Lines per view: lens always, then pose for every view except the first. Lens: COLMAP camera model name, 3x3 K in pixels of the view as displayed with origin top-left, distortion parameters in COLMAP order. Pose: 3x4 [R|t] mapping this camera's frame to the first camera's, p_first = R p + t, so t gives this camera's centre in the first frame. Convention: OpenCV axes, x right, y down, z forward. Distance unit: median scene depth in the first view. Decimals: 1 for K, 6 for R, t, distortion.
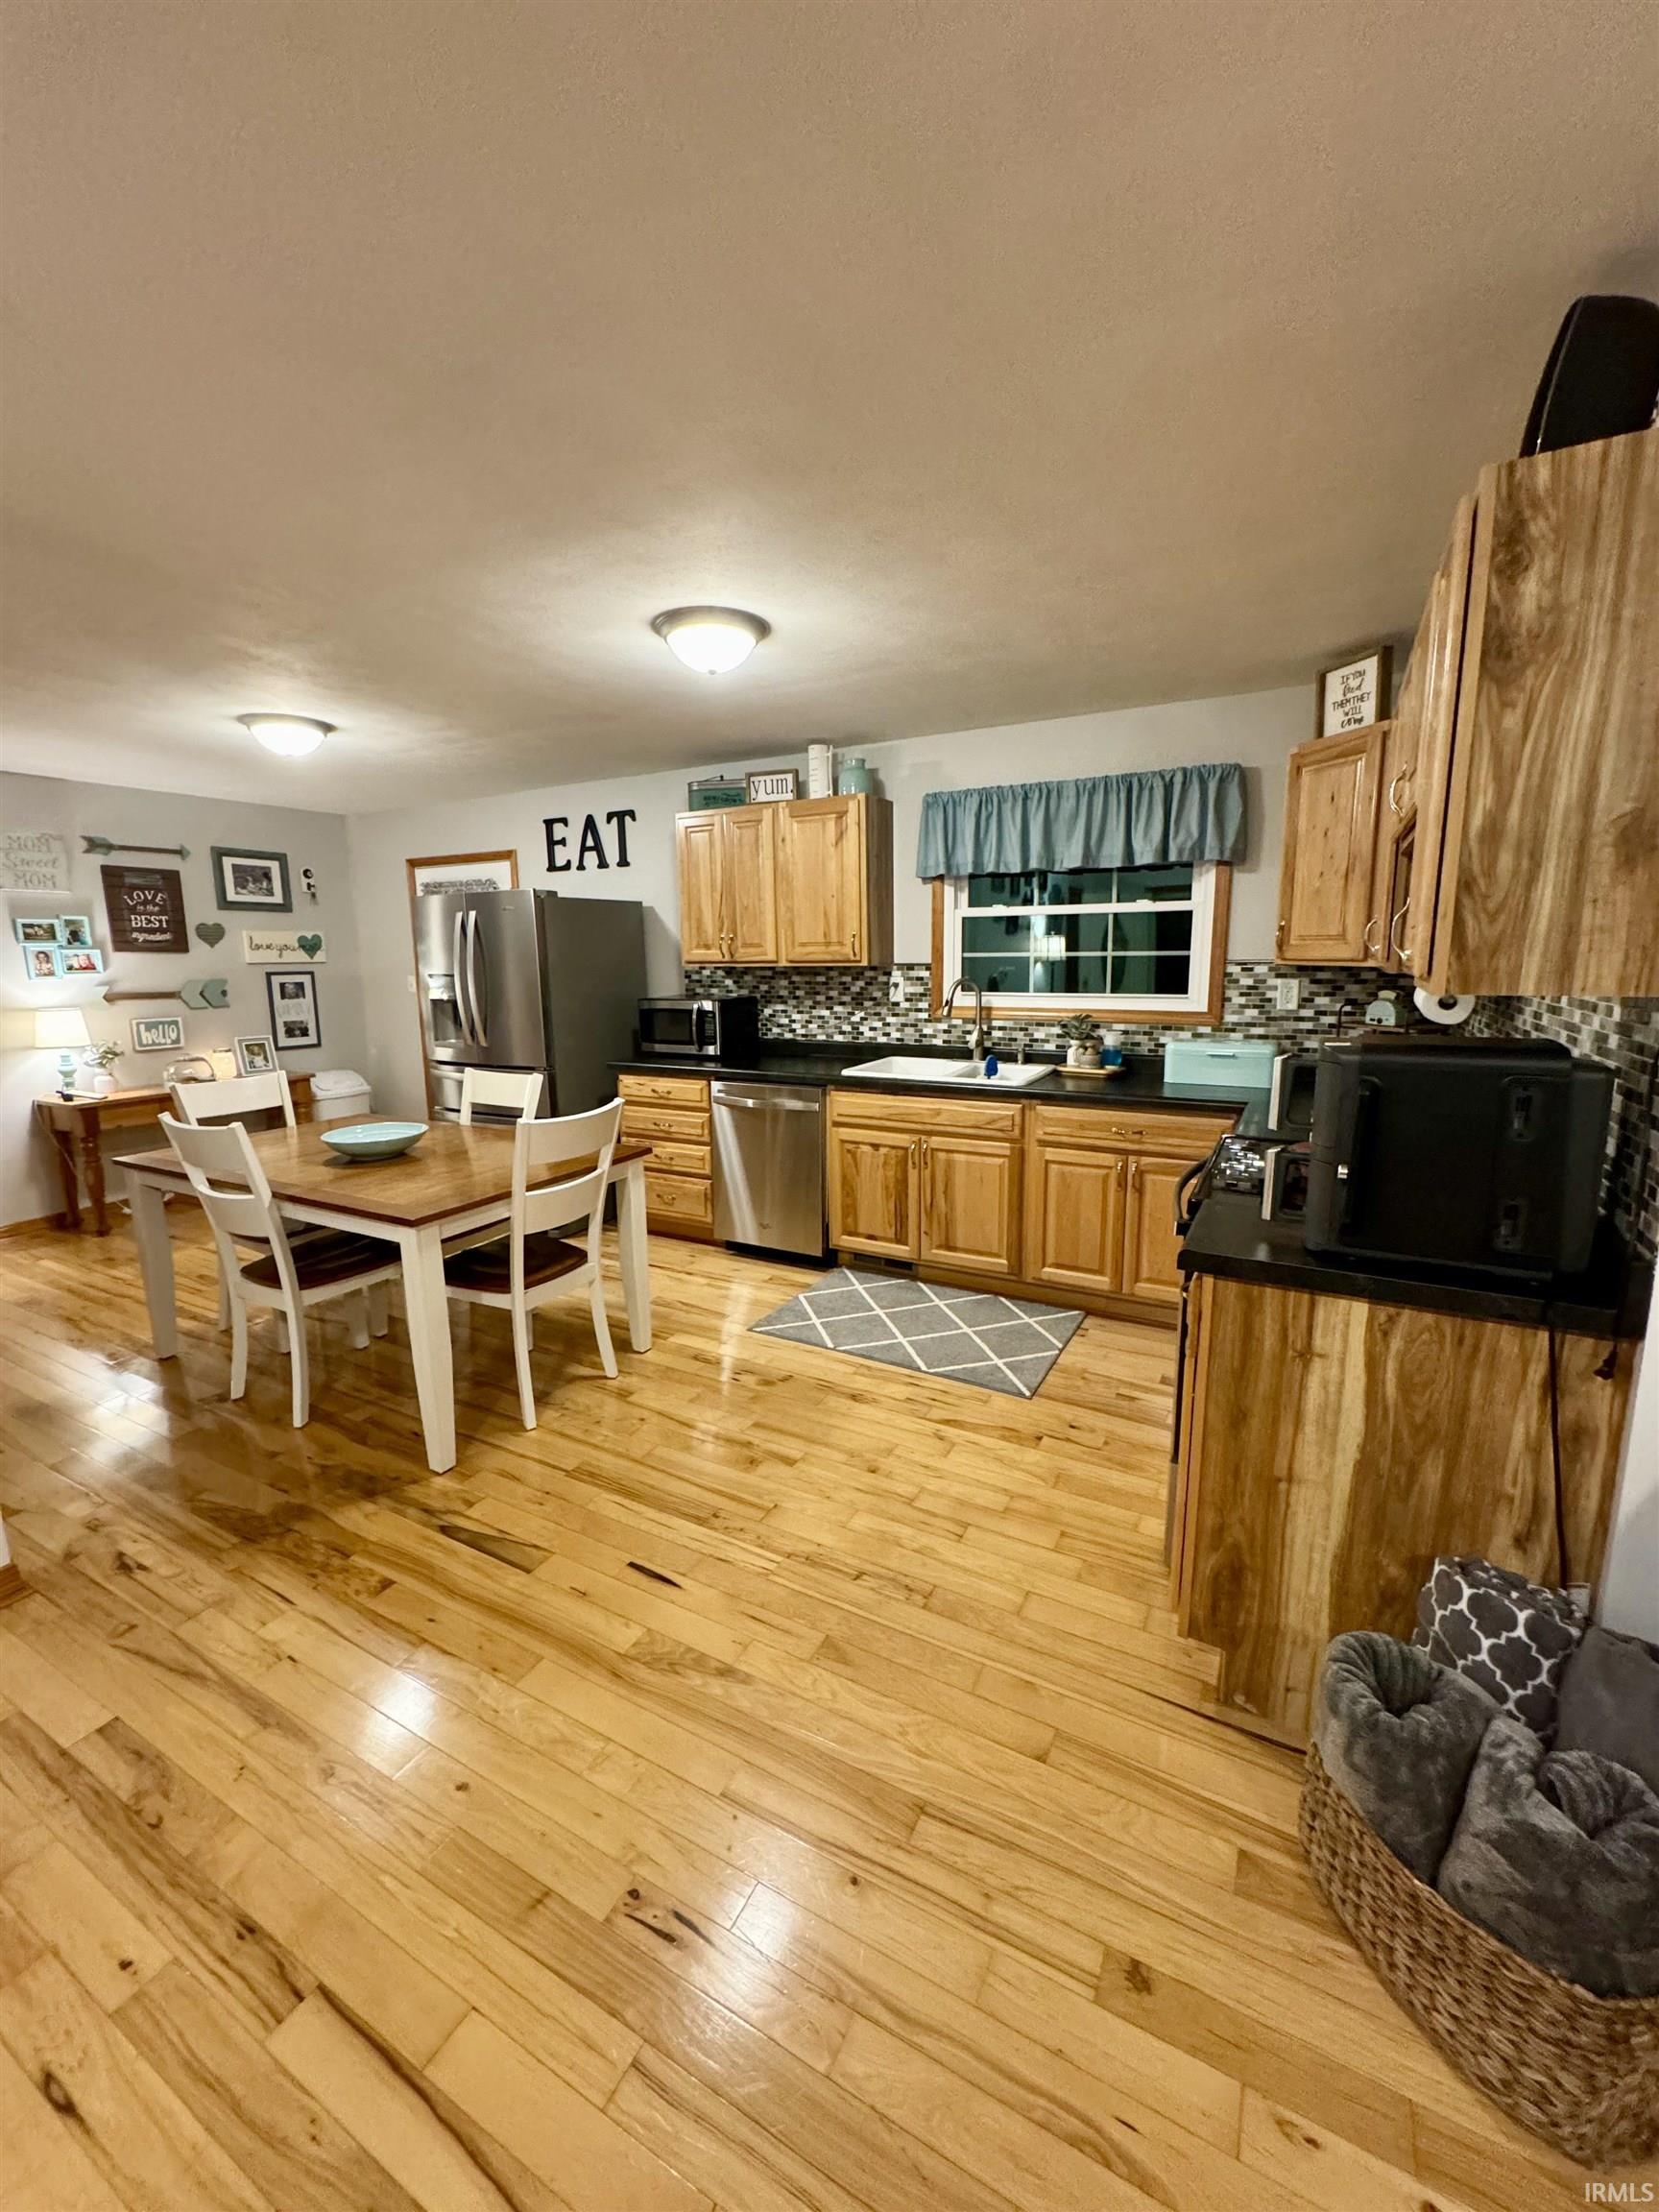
lens RADIAL K [[878.9, 0, 836.1], [0, 878.9, 1106.1], [0, 0, 1]] dist [-0.002752, 0.000406]
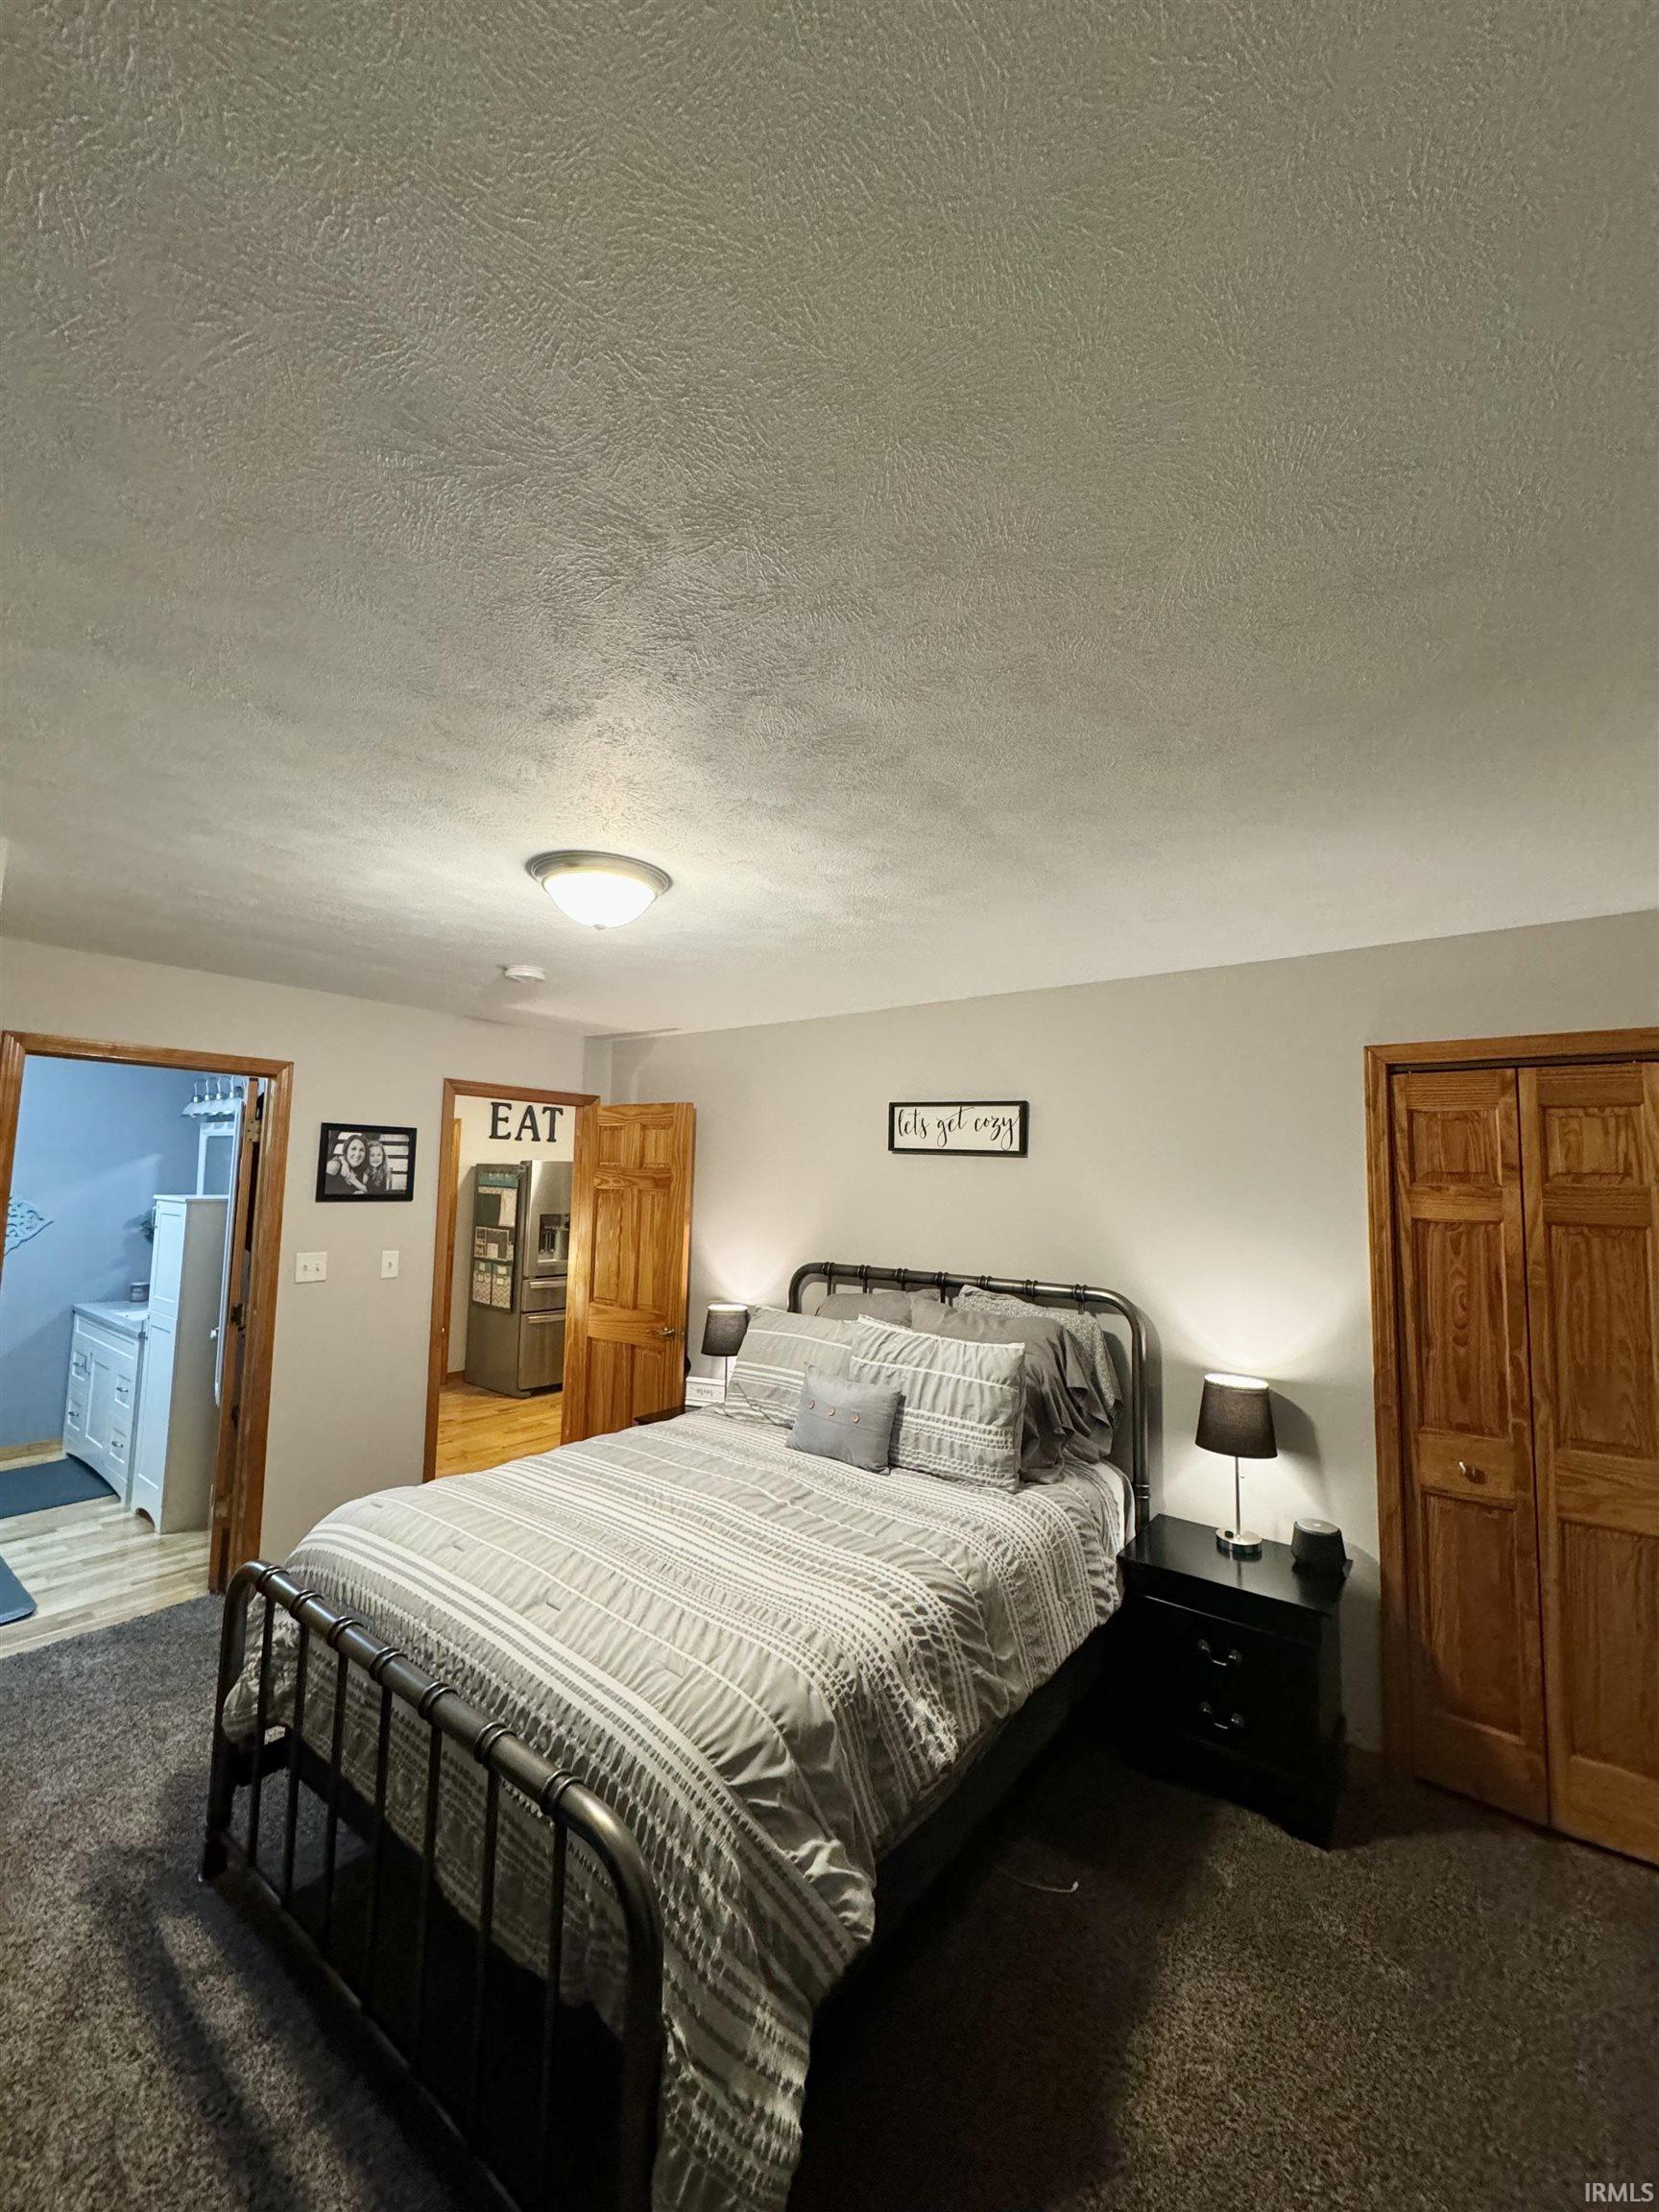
lens RADIAL K [[878.9, 0, 826.2], [0, 878.9, 1109.7], [0, 0, 1]] dist [-0.002752, 0.000406]
pose [[0.166172, 0.096013, 0.981411, -1.970060], [0.152173, 0.980830, -0.121722, -0.077786], [-0.974284, 0.169571, 0.148376, 0.340462]]
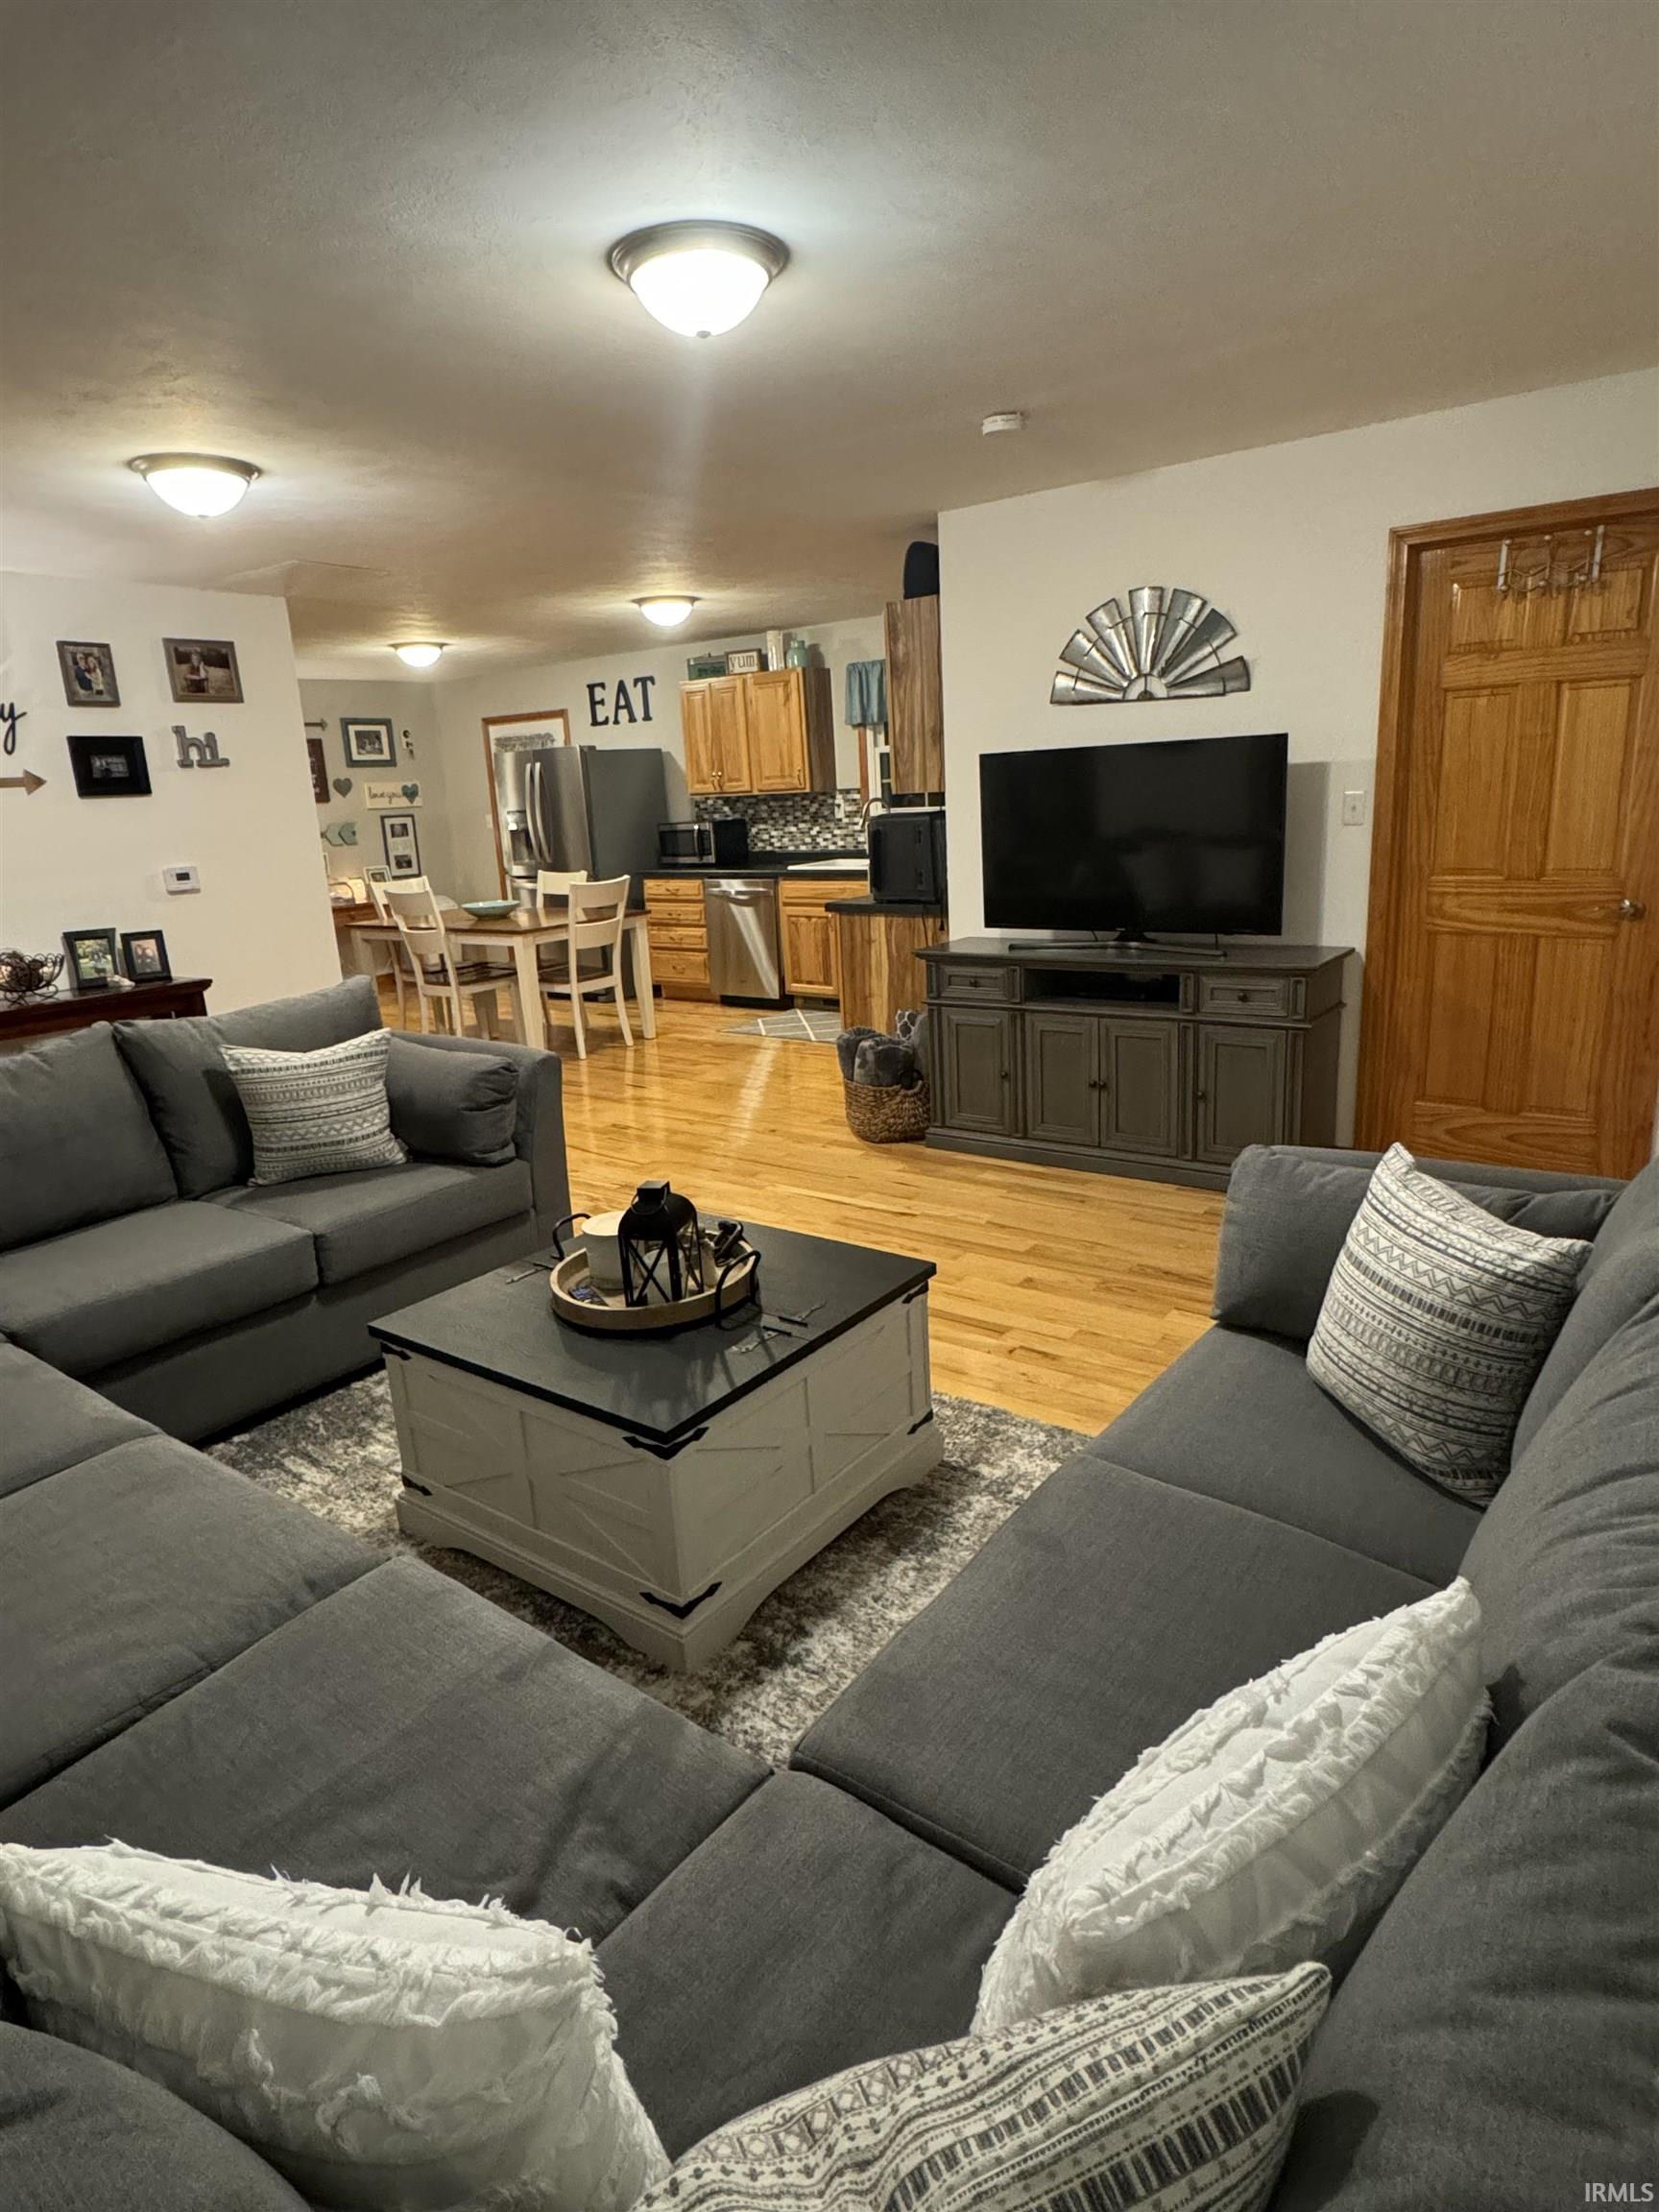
lens RADIAL K [[1234.1, 0, 838.8], [0, 1234.1, 1102.7], [0, 0, 1]] dist [0.003525, -0.000237]
pose [[0.989056, -0.003017, -0.147507, 0.350163], [0.015354, 0.996467, 0.082567, 0.162575], [0.146737, -0.083928, 0.985609, -0.917923]]
